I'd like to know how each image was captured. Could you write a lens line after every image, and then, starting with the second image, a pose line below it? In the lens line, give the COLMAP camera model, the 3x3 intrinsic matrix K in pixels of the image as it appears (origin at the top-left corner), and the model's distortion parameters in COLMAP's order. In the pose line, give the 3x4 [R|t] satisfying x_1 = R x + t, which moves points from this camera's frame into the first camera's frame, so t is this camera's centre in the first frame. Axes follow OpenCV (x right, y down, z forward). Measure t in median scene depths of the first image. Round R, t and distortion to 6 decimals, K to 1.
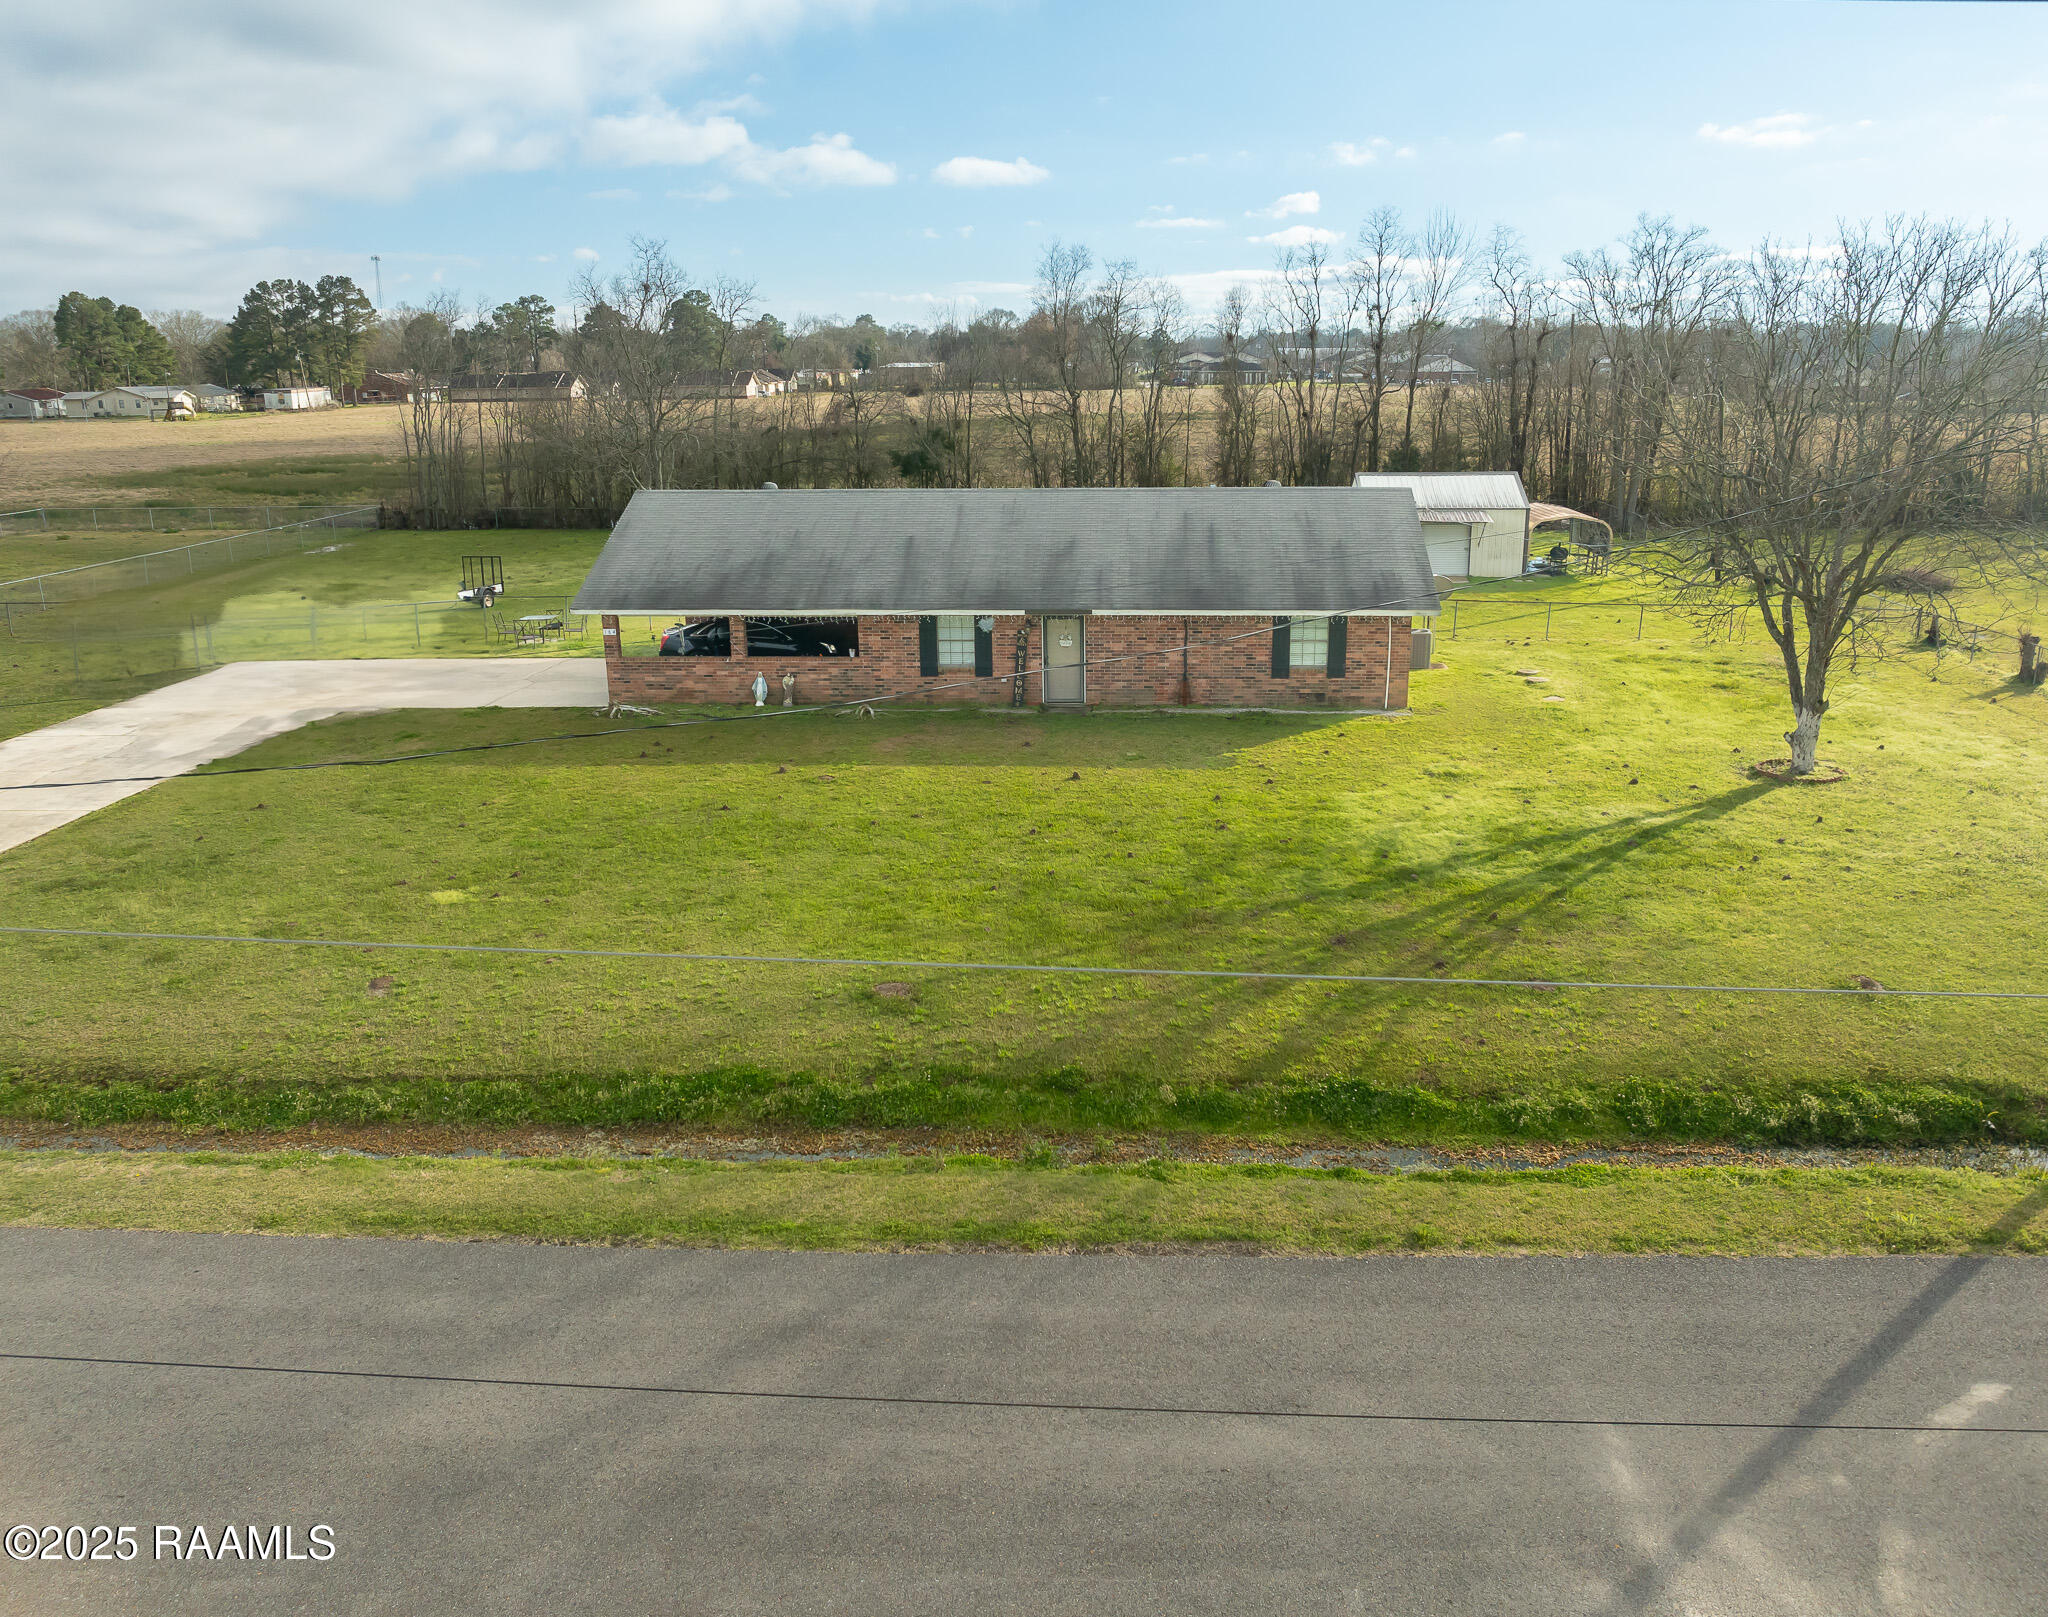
lens RADIAL K [[1578.0, 0, 1099.8], [0, 1578.0, 765.0], [0, 0, 1]] dist [-0.036639, -0.002805]
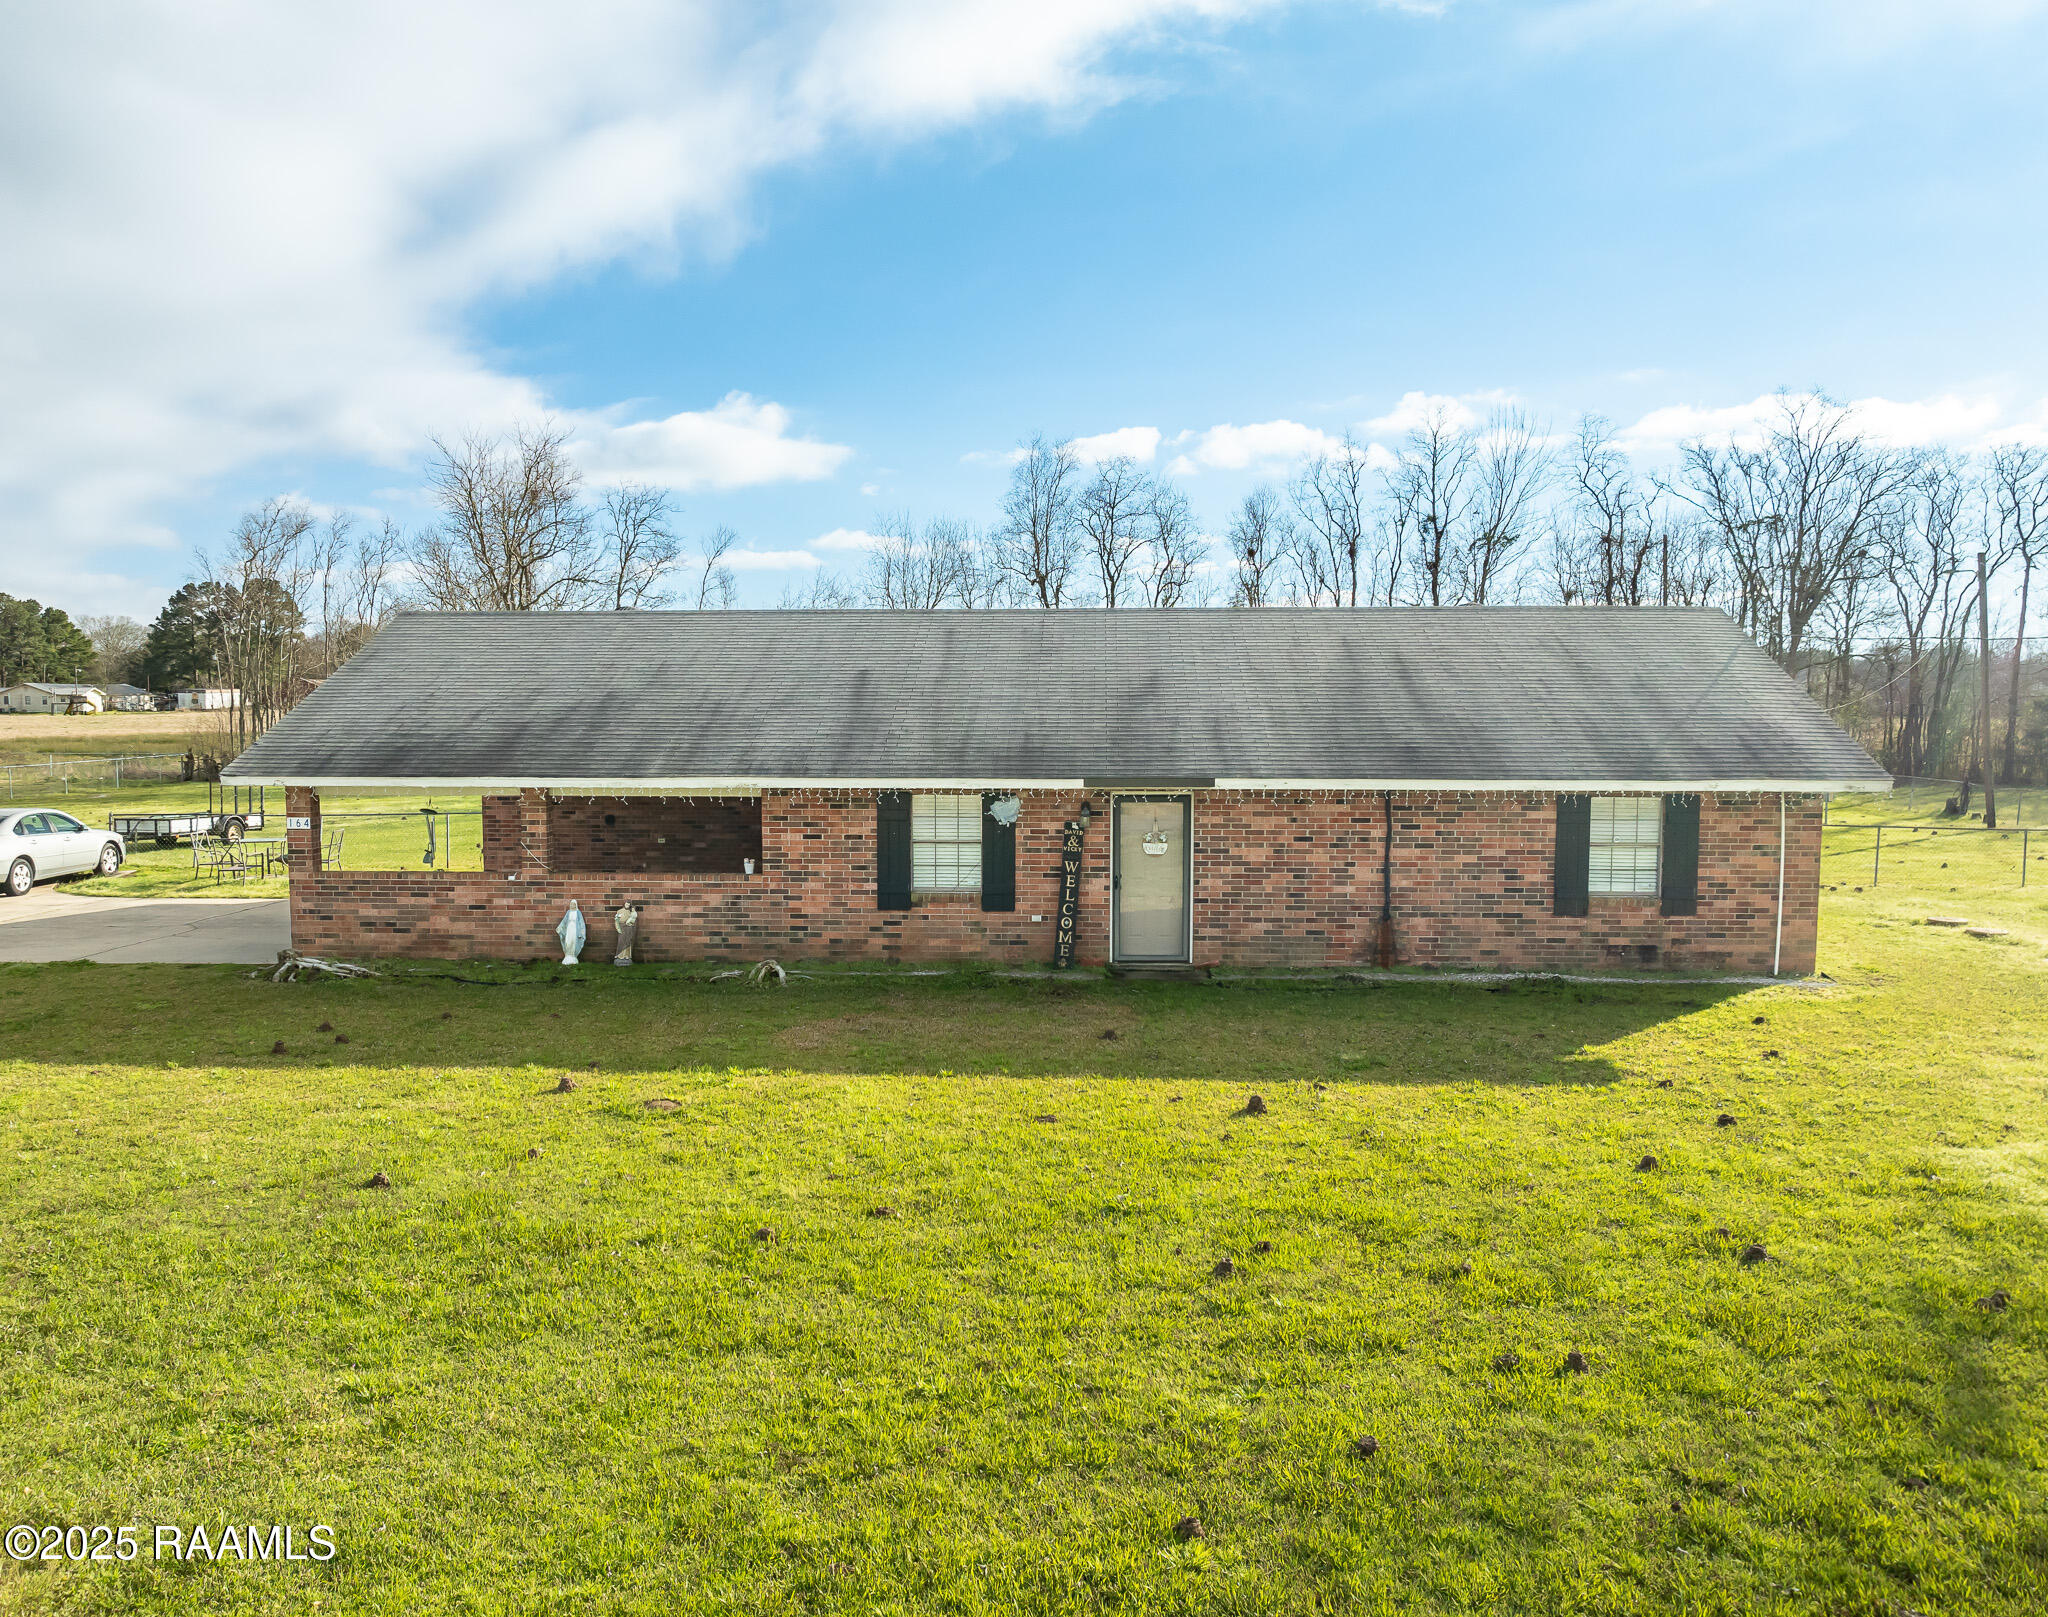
lens RADIAL K [[1555.3, 0, 1024.0], [0, 1555.3, 808.5], [0, 0, 1]] dist [-0.027166, -0.012004]
pose [[0.999967, 0.008051, -0.000987, -0.064733], [-0.008097, 0.983510, -0.180672, 0.003691], [-0.000483, 0.180674, 0.983543, 0.486434]]
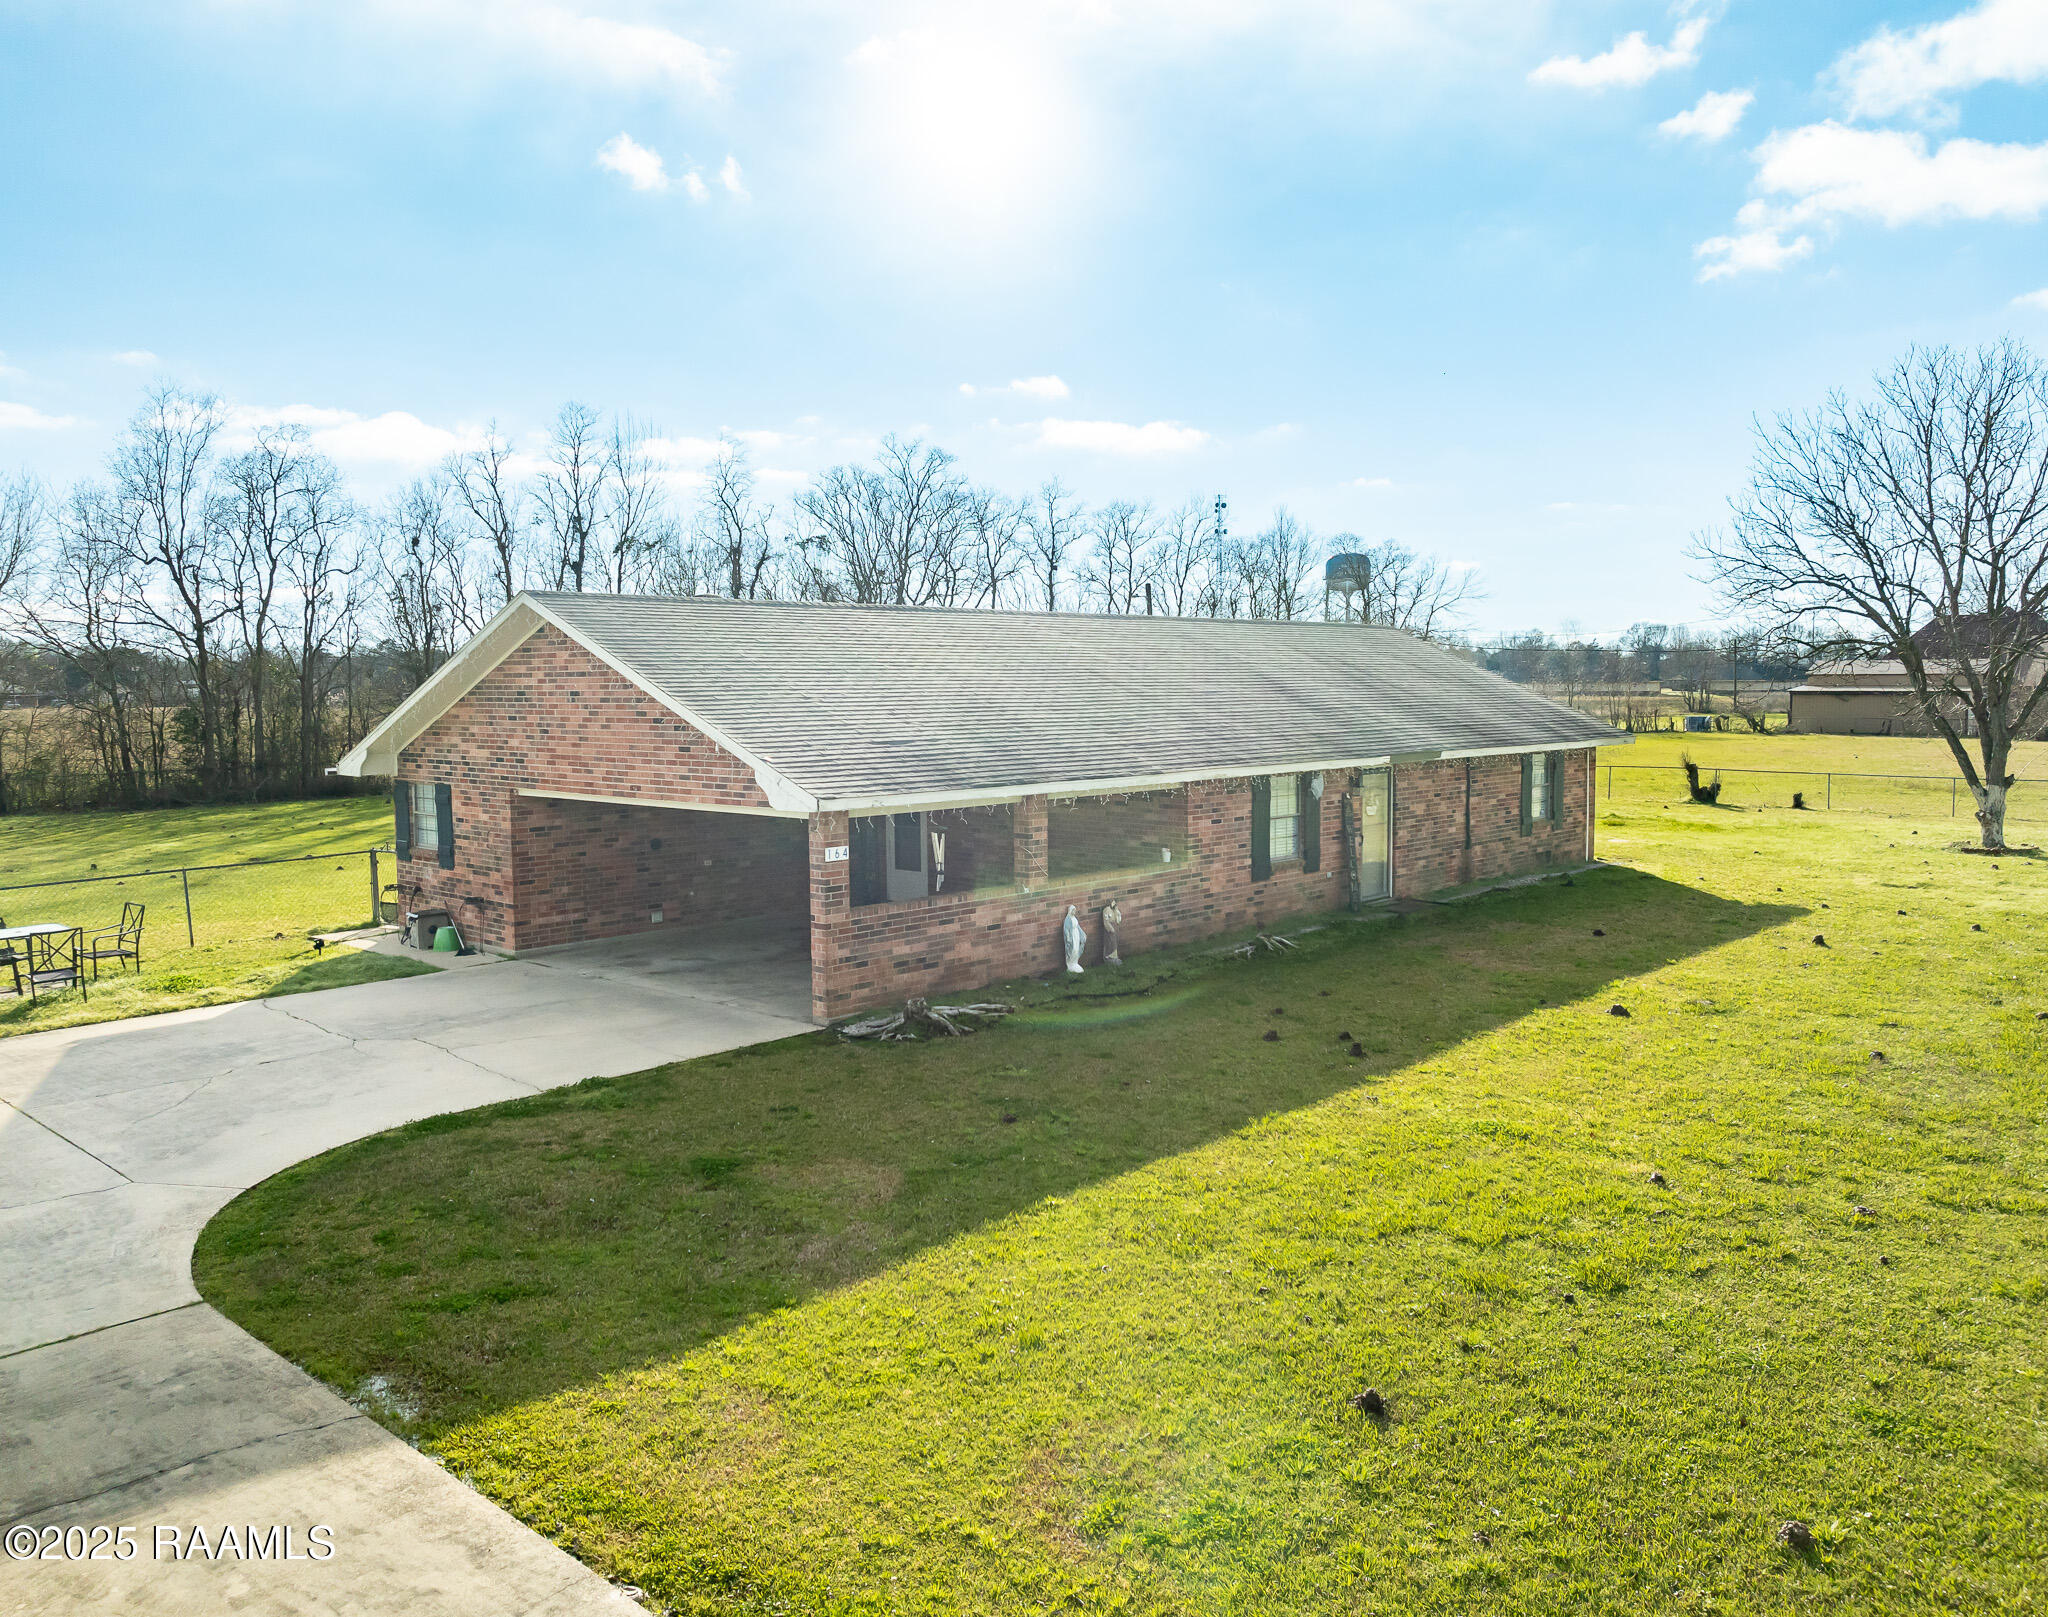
lens RADIAL K [[1555.3, 0, 1024.0], [0, 1555.3, 808.5], [0, 0, 1]] dist [-0.027166, -0.012004]
pose [[0.640535, -0.059523, 0.765618, -0.616272], [0.198712, 0.975882, -0.090377, -0.047758], [-0.741774, 0.210027, 0.636915, 0.689209]]
